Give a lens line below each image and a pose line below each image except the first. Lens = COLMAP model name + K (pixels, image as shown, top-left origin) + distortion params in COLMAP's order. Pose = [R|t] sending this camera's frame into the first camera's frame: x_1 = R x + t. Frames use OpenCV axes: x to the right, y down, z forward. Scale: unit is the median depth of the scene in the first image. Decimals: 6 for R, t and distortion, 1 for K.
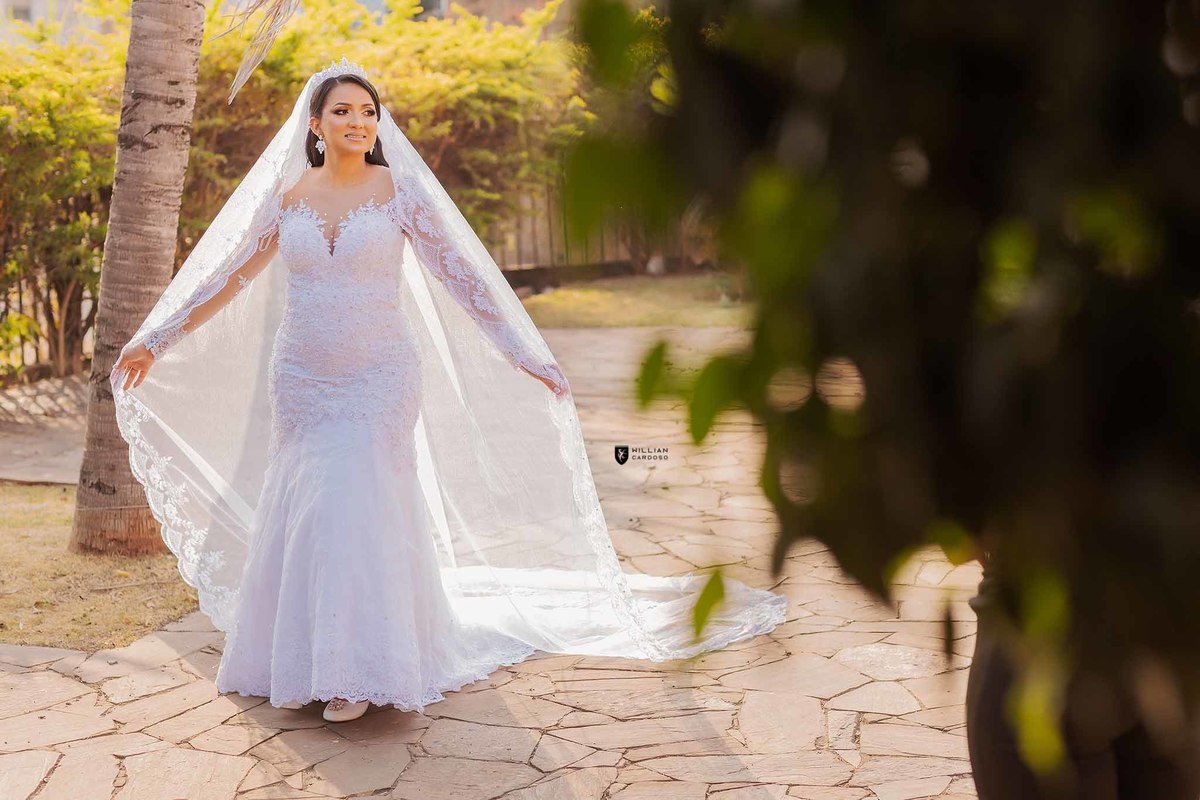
lens RADIAL K [[2629.5, 0, 600.0], [0, 2629.5, 400.0], [0, 0, 1]] dist [0.066341, 0.168138]
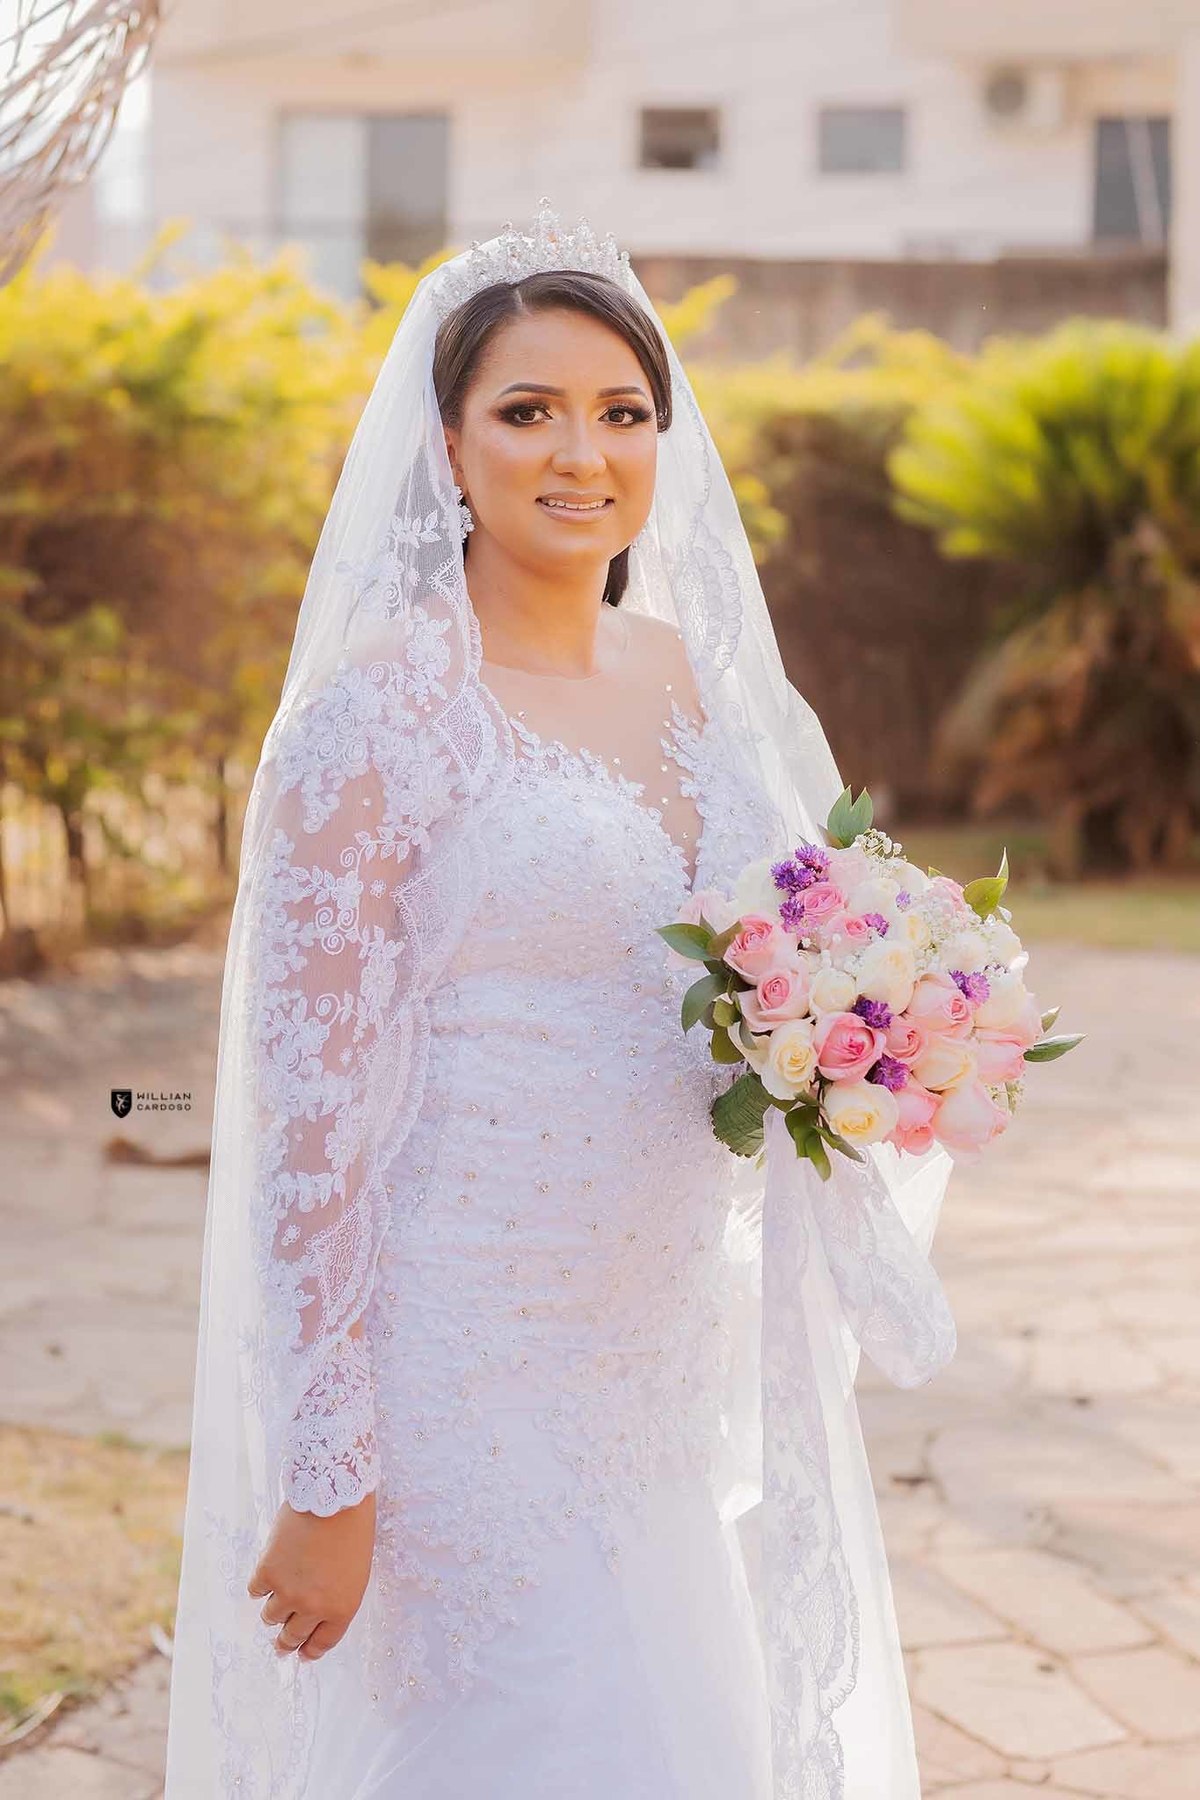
lens RADIAL K [[4482.9, 0, 600.0], [0, 4482.9, 900.0], [0, 0, 1]] dist [0.125837, -0.221983]
pose [[0.999596, 0.017215, -0.022599, -0.043462], [-0.017798, 0.999506, -0.025886, -0.030367], [0.022142, 0.026278, 0.999409, 0.375382]]
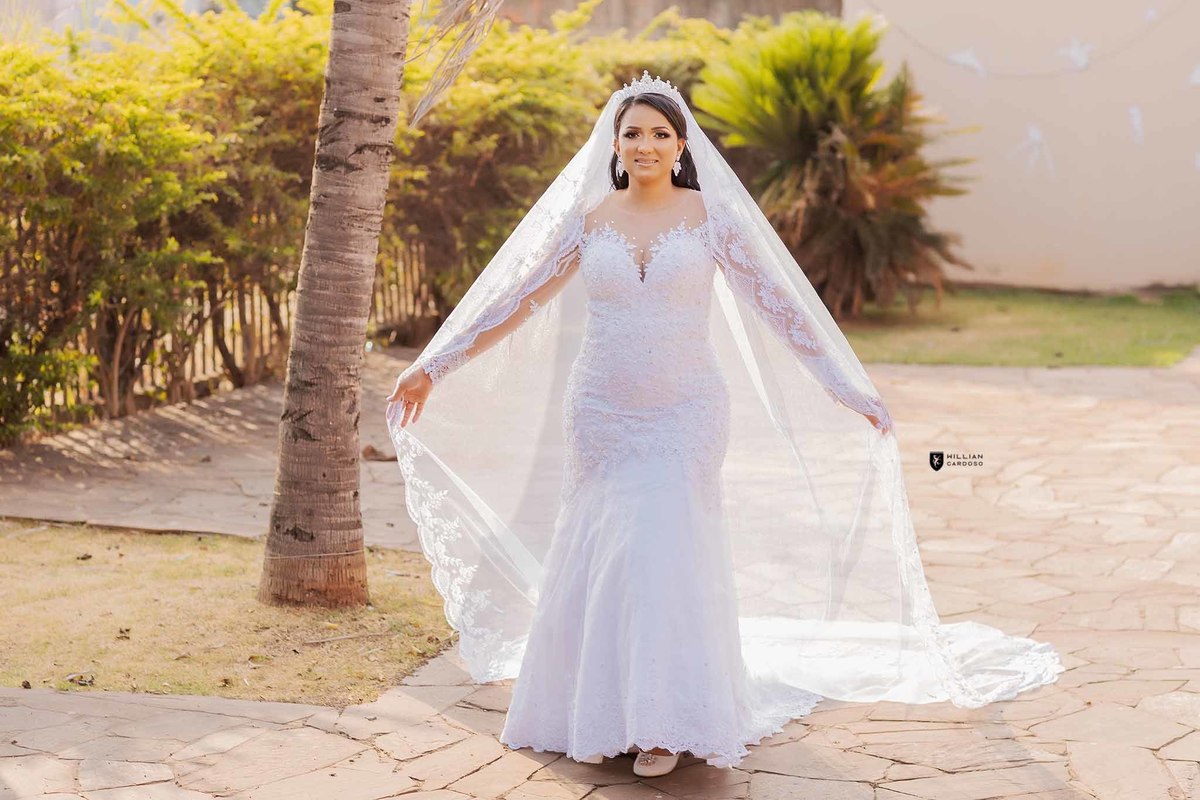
lens RADIAL K [[2946.6, 0, 600.0], [0, 2946.6, 400.0], [0, 0, 1]] dist [0.117737, -0.375352]
pose [[0.999663, -0.007275, 0.024915, -0.109311], [0.007633, 0.999868, -0.014312, 0.001651], [-0.024807, 0.014497, 0.999587, -0.045436]]
